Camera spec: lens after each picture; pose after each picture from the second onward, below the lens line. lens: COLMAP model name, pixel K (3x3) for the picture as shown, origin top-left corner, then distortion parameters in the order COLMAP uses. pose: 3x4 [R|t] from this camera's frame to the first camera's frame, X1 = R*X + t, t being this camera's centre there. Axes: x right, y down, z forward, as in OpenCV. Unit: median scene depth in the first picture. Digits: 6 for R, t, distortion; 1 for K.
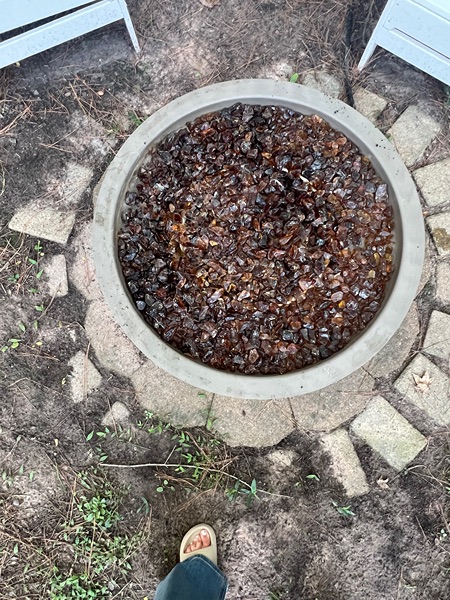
lens RADIAL K [[361.9, 0, 223.8], [0, 361.9, 300.6], [0, 0, 1]] dist [-0.007942, 0.002416]
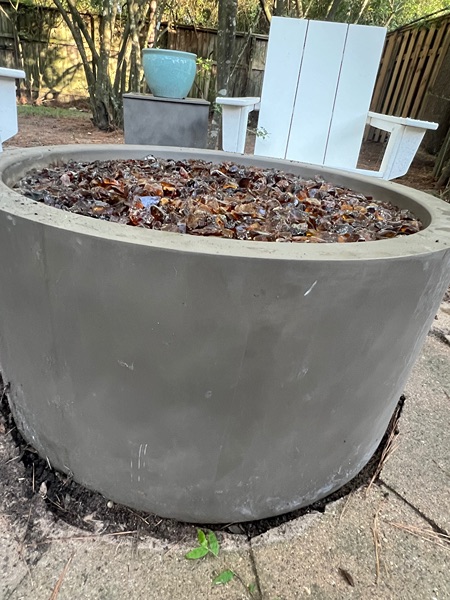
lens RADIAL K [[361.9, 0, 222.0], [0, 361.9, 294.9], [0, 0, 1]] dist [-0.007942, 0.002416]
pose [[0.904452, -0.109499, 0.412282, -0.181877], [0.396270, 0.573459, -0.717019, 0.360362], [-0.157914, 0.811884, 0.562057, 0.574725]]
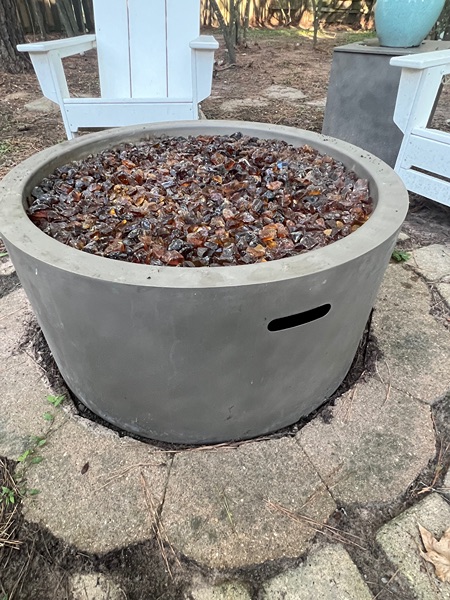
lens RADIAL K [[361.9, 0, 218.7], [0, 361.9, 299.2], [0, 0, 1]] dist [-0.007942, 0.002416]
pose [[0.923241, 0.252189, -0.289872, 0.339449], [-0.381494, 0.691392, -0.613546, 0.394231], [0.045686, 0.677036, 0.734531, 0.424839]]
